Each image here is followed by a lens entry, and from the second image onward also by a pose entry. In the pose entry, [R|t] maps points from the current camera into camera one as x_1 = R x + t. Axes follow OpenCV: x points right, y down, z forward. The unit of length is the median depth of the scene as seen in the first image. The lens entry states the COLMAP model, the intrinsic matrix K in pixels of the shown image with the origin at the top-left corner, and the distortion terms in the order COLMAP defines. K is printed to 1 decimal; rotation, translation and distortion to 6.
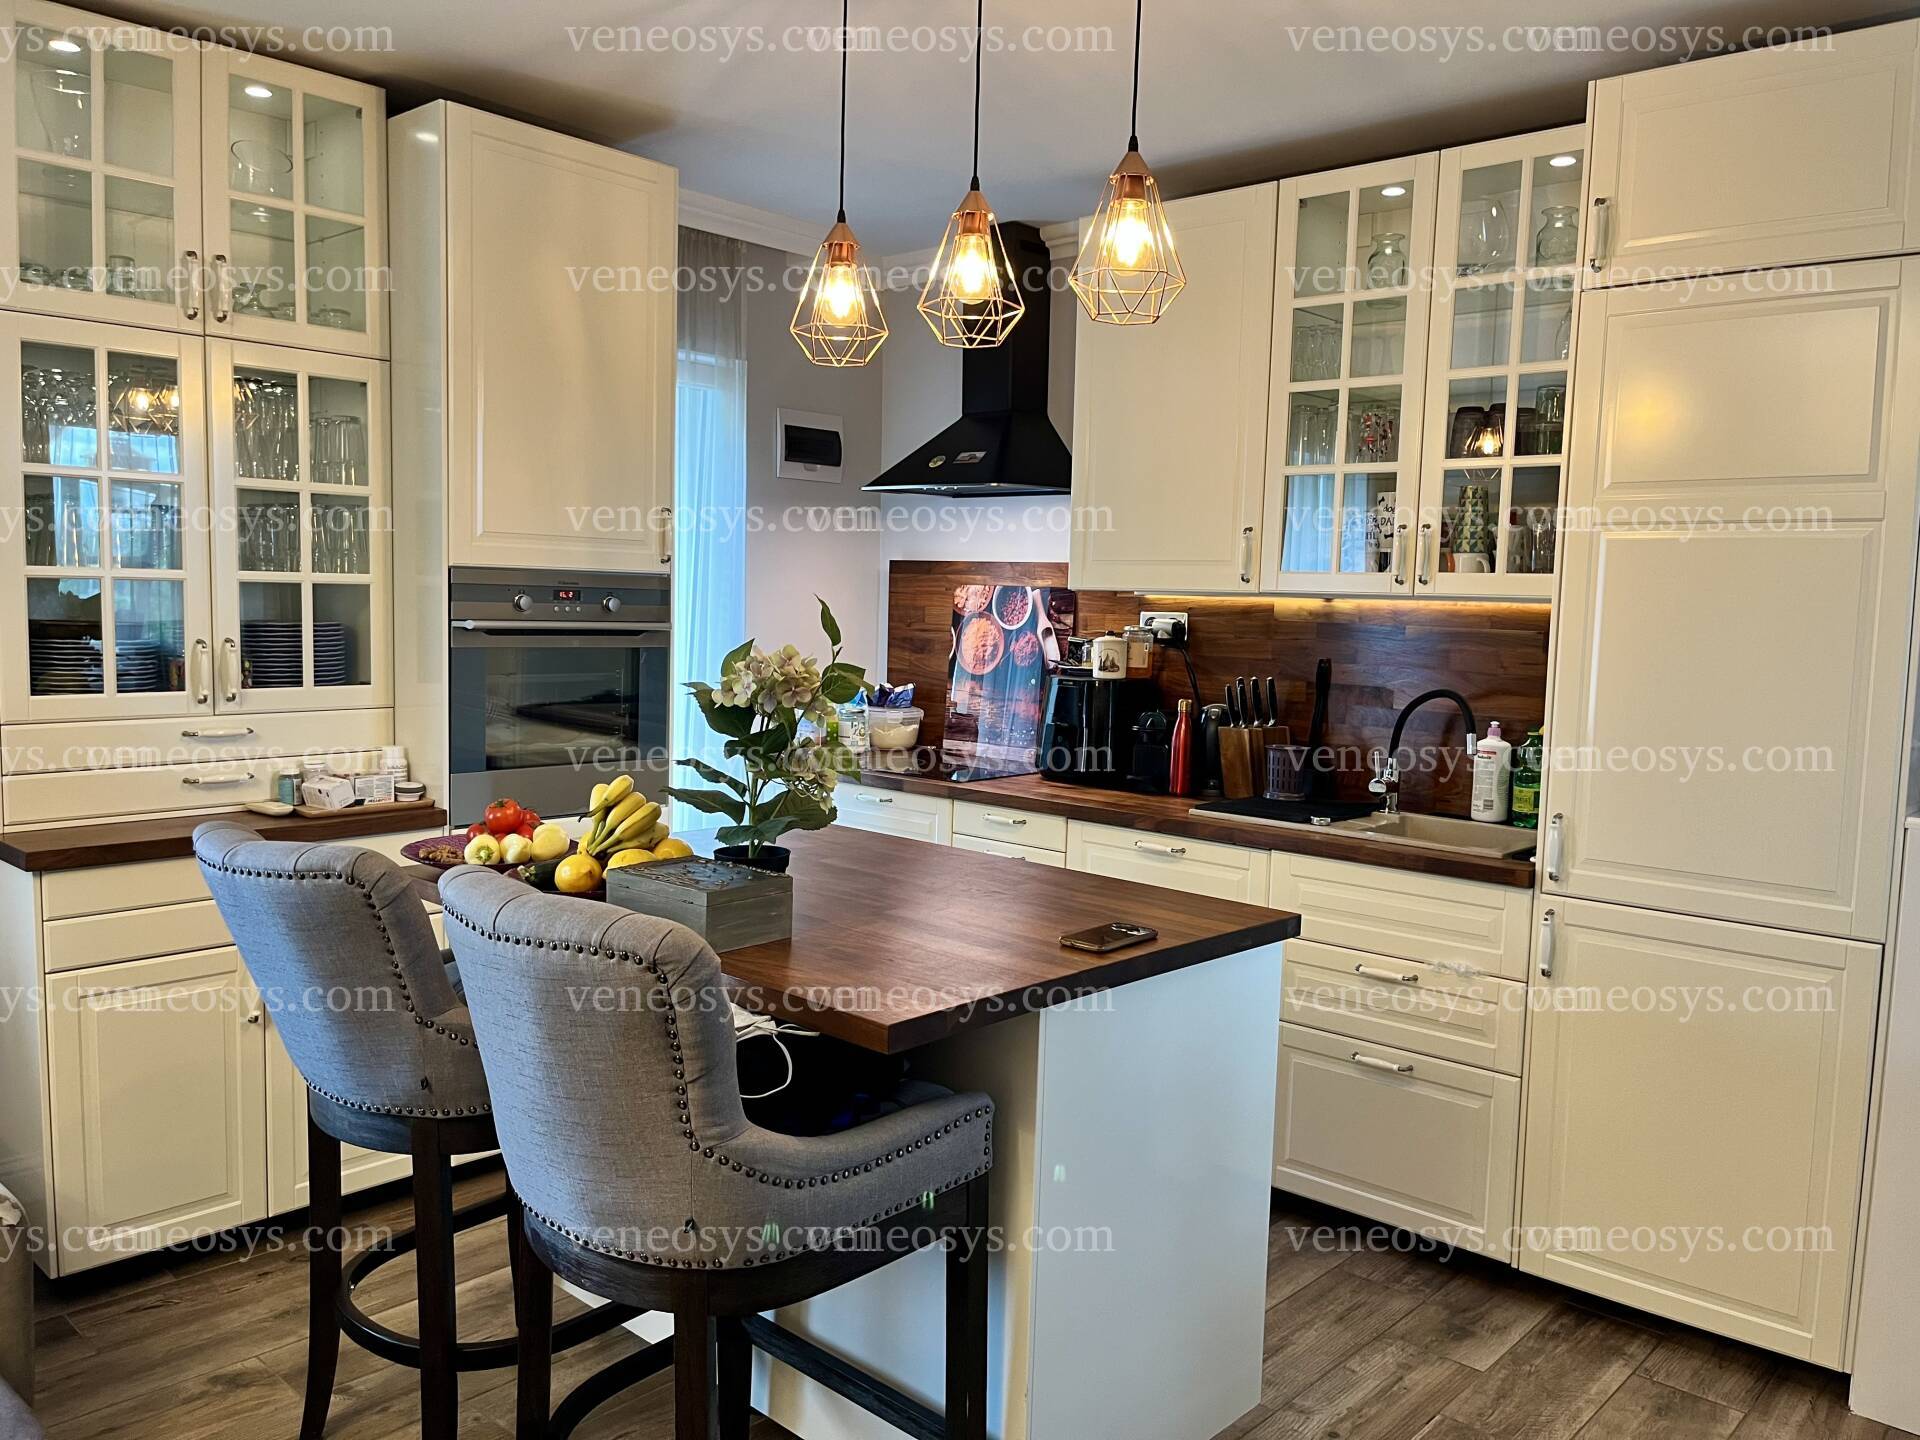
lens RADIAL K [[1459.8, 0, 960.0], [0, 1459.8, 720.0], [0, 0, 1]] dist [0.054671, -0.128769]
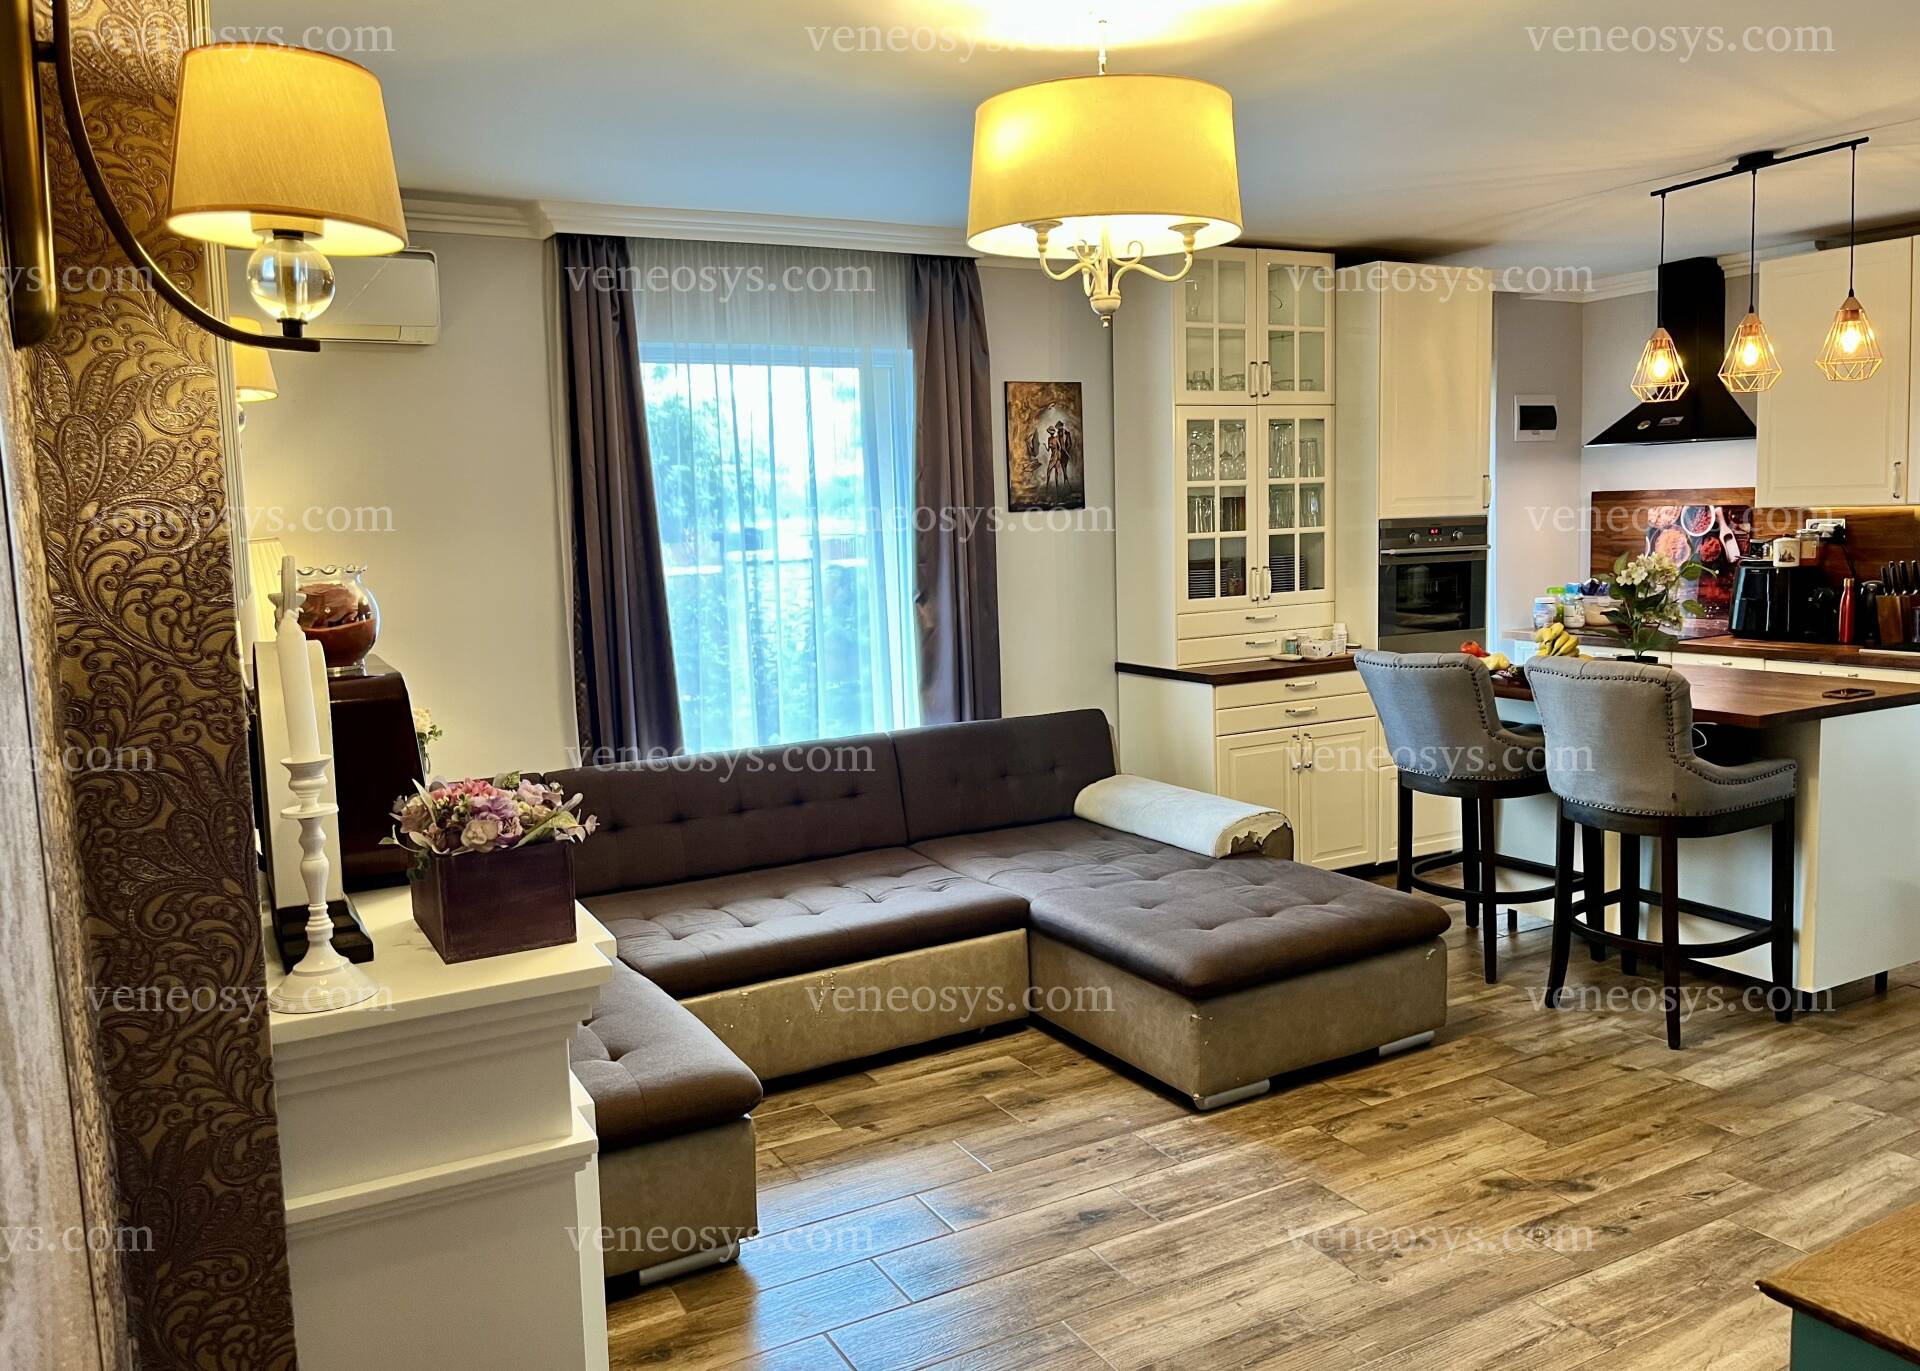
lens RADIAL K [[1458.7, 0, 962.2], [0, 1458.7, 656.0], [0, 0, 1]] dist [0.062862, -0.088316]
pose [[0.944790, -0.025369, -0.326693, -0.210927], [0.029723, 0.999523, 0.008343, 0.025839], [0.326326, -0.017593, 0.945094, -0.714119]]
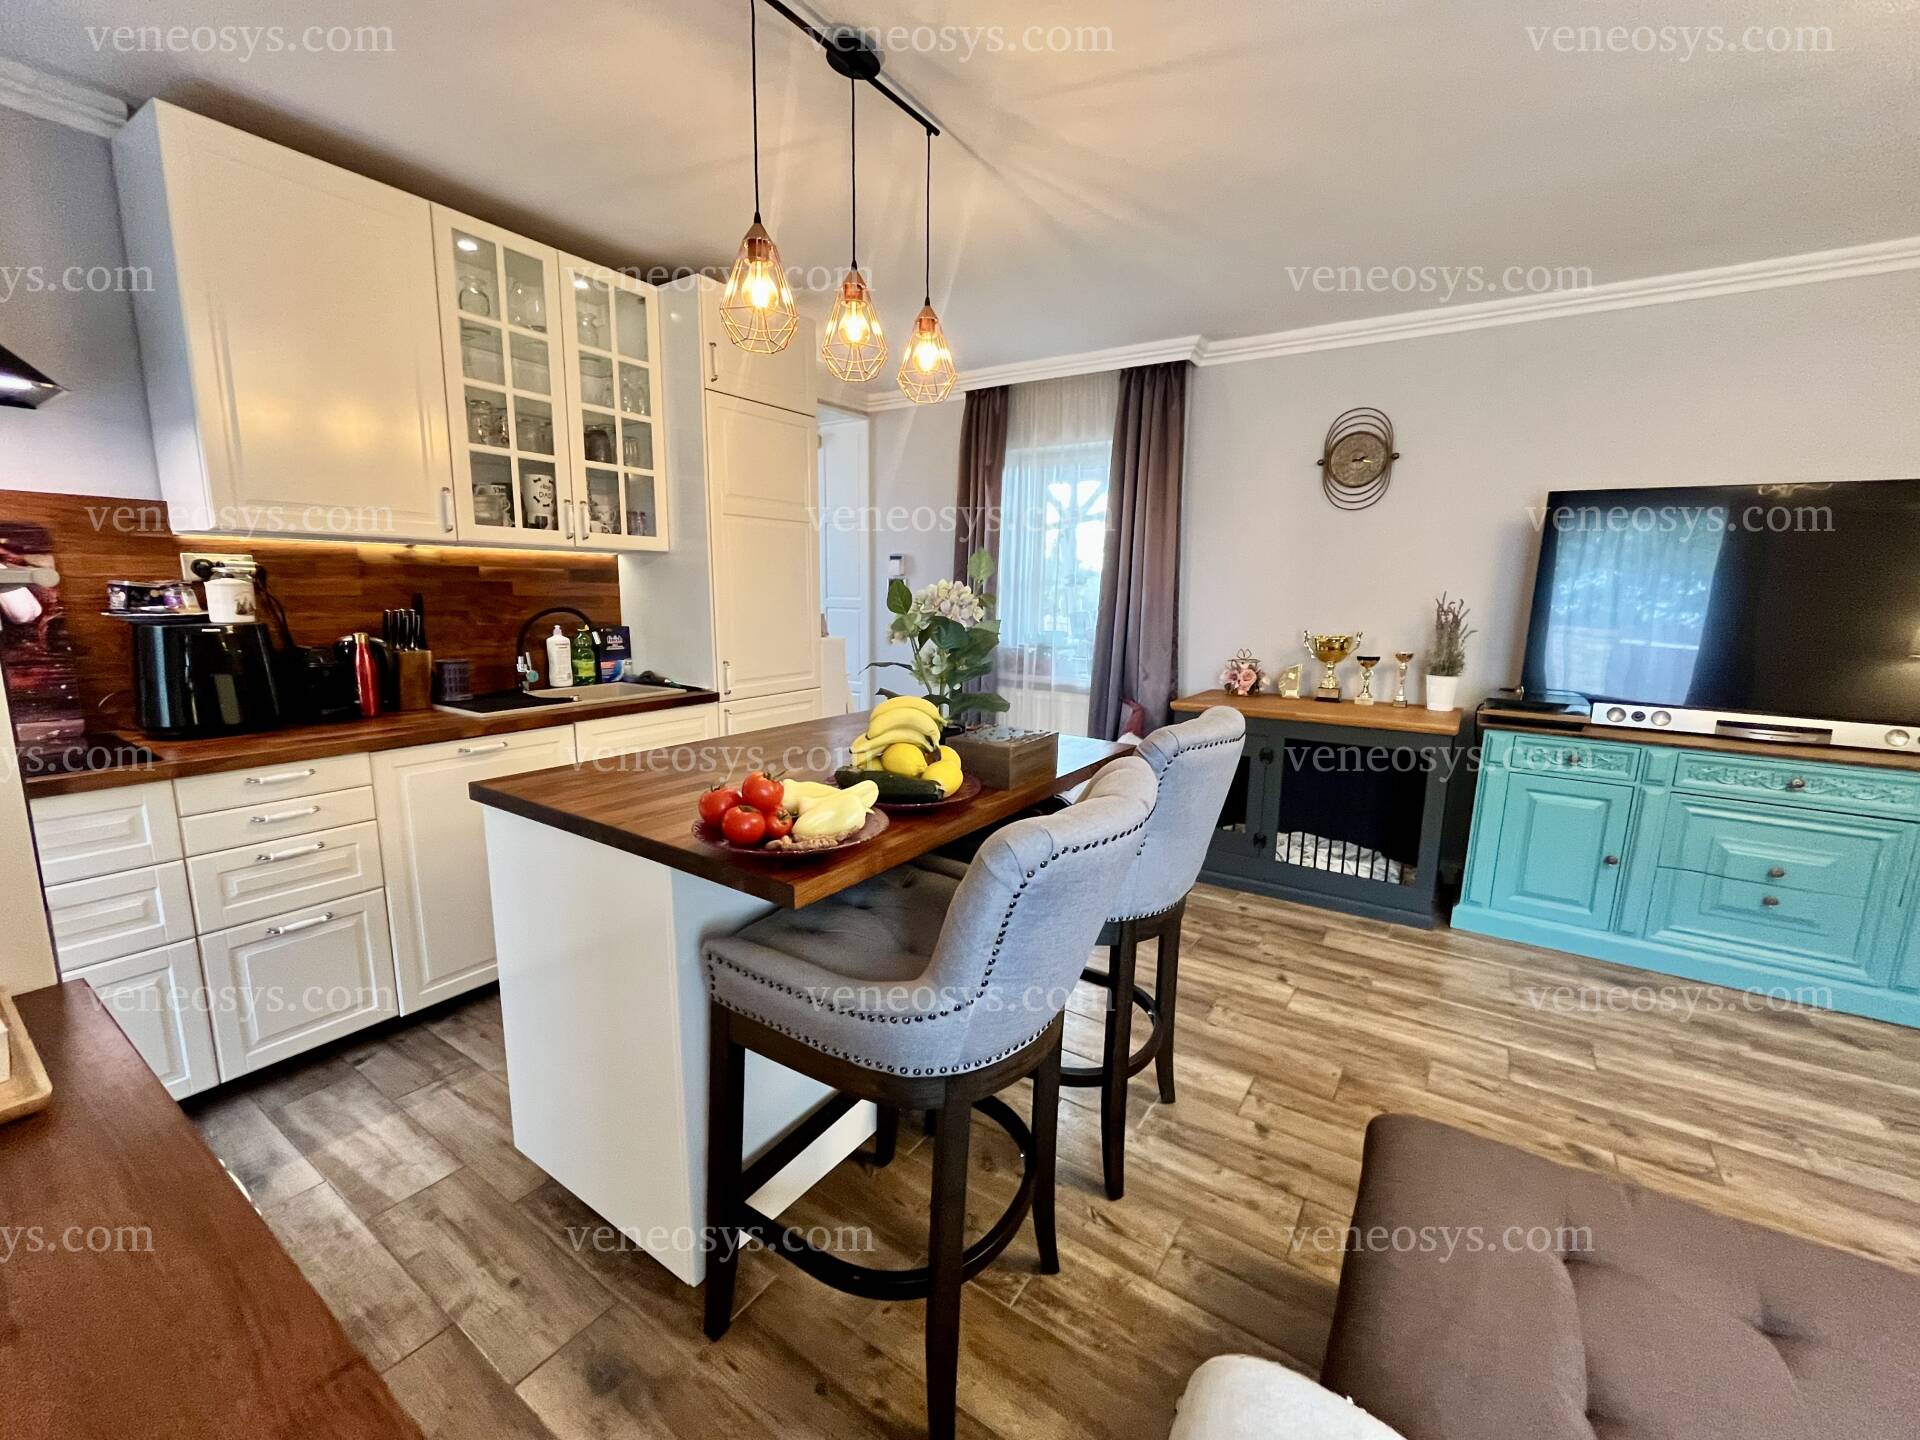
lens RADIAL K [[784.1, 0, 956.4], [0, 784.1, 723.9], [0, 0, 1]] dist [-0.003151, -0.000245]
pose [[-0.145918, -0.200075, 0.968854, -0.528141], [0.065756, 0.975209, 0.211291, -0.043874], [-0.987109, 0.094539, -0.129144, 0.634606]]
